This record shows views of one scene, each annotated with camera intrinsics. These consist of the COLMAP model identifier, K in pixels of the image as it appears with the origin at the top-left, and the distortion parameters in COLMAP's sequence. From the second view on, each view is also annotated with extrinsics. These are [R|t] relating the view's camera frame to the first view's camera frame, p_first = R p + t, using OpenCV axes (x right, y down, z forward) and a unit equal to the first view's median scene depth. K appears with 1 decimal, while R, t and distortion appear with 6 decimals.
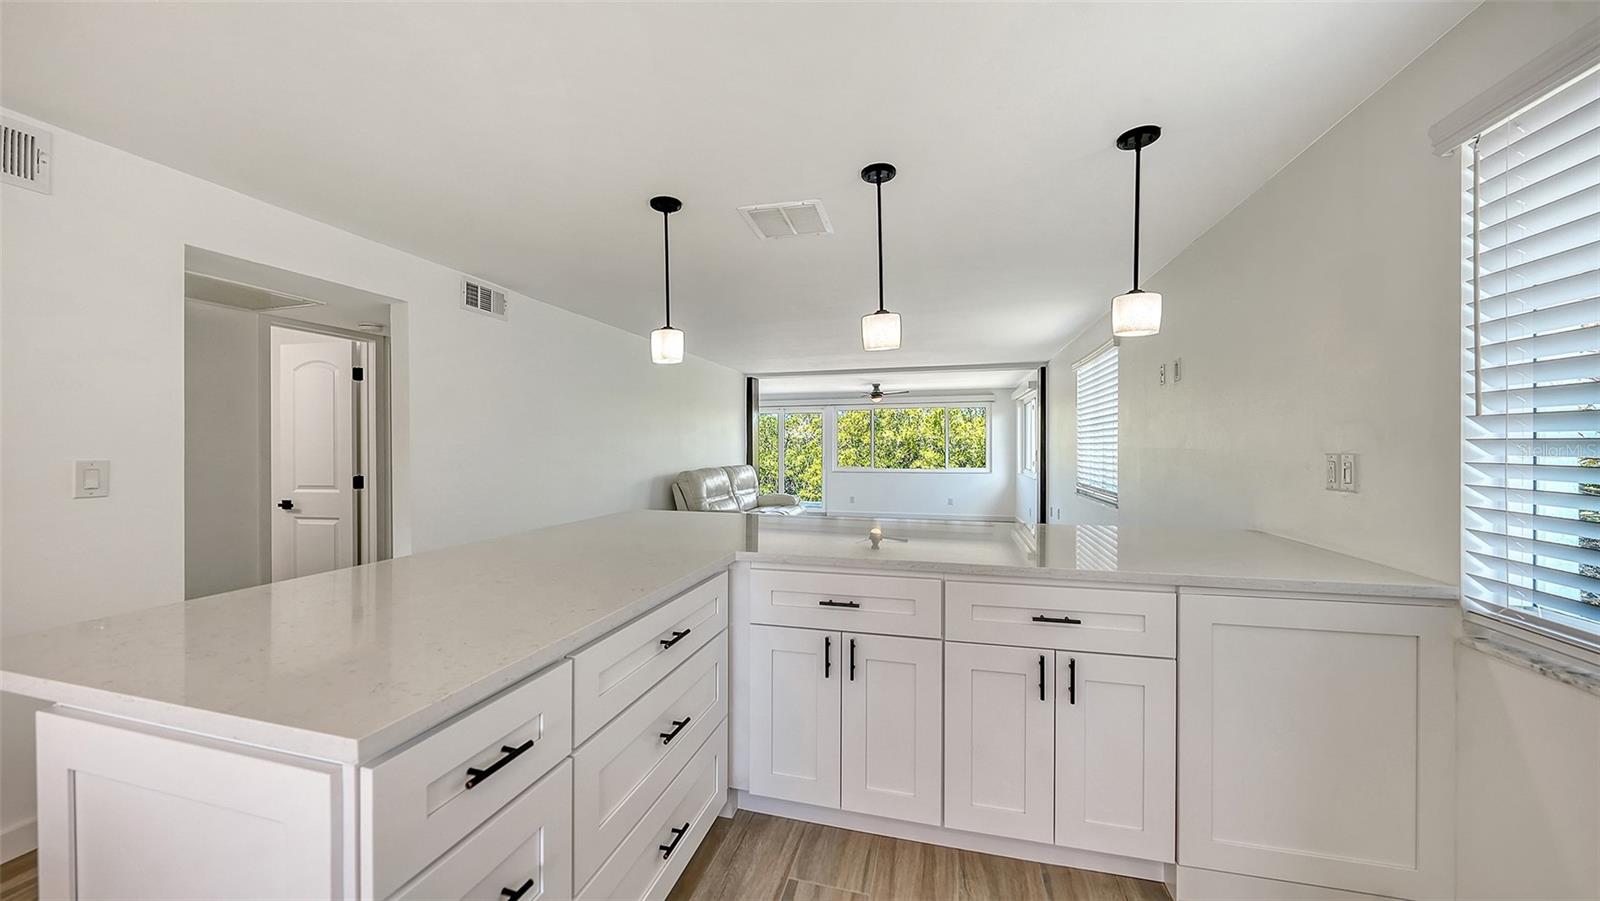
lens RADIAL K [[563.5, 0, 797.7], [0, 563.5, 453.7], [0, 0, 1]] dist [-0.002913, -0.000126]
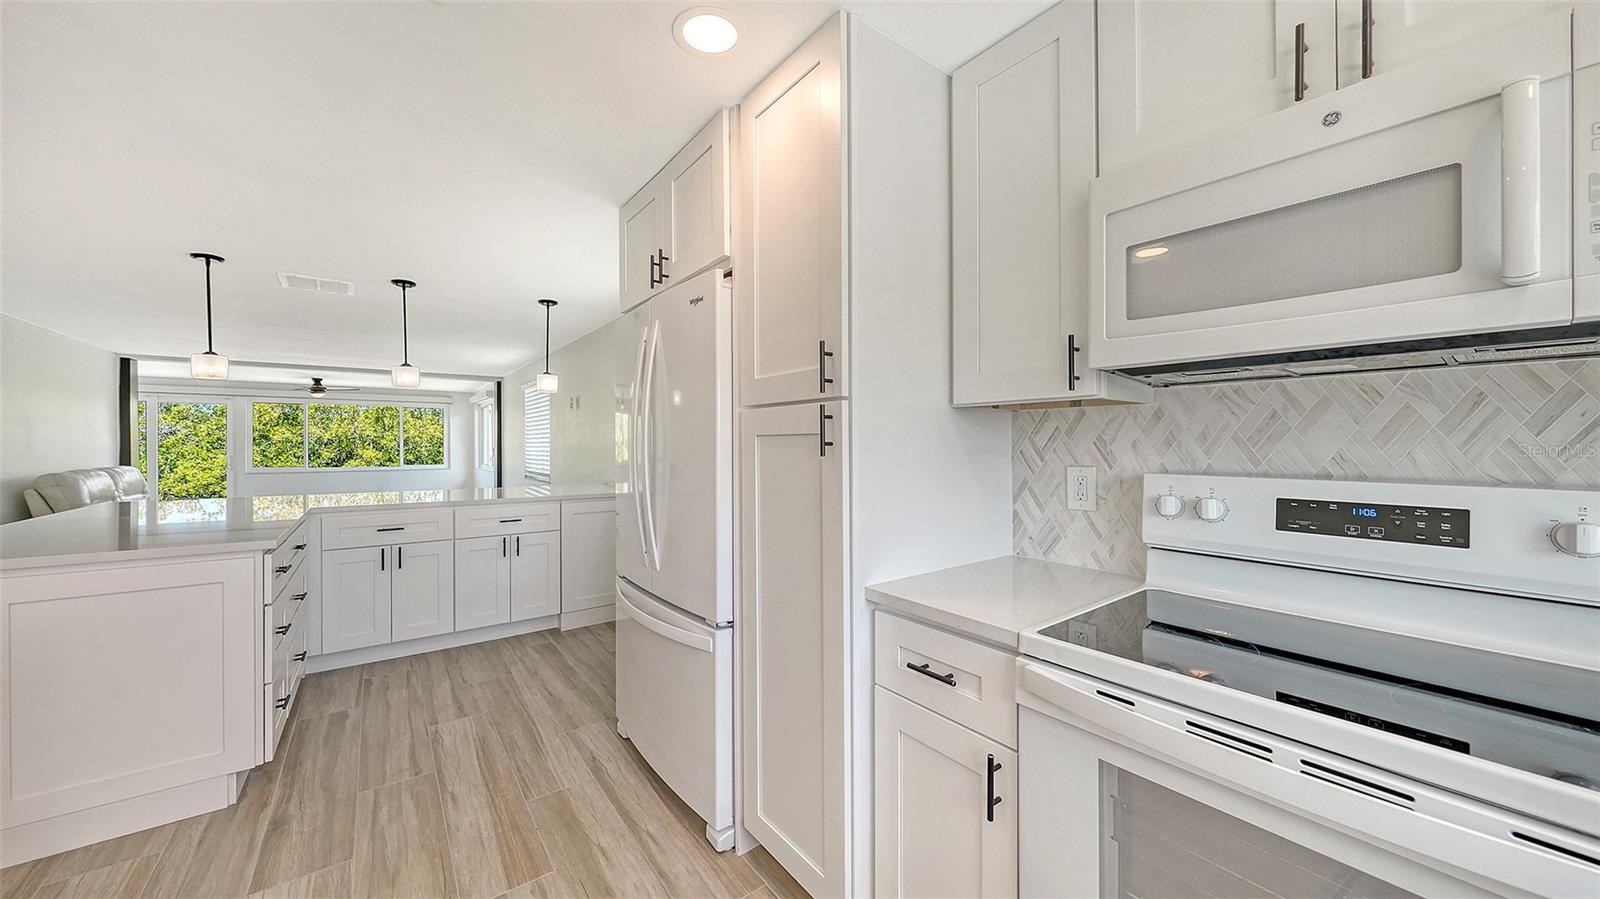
lens RADIAL K [[570.6, 0, 799.7], [0, 570.6, 450.1], [0, 0, 1]] dist [-0.007508, 0.000787]
pose [[0.620816, -0.003715, 0.783947, -0.117974], [0.007009, 0.999975, -0.000811, 0.004373], [-0.783925, 0.005998, 0.620827, -0.256552]]
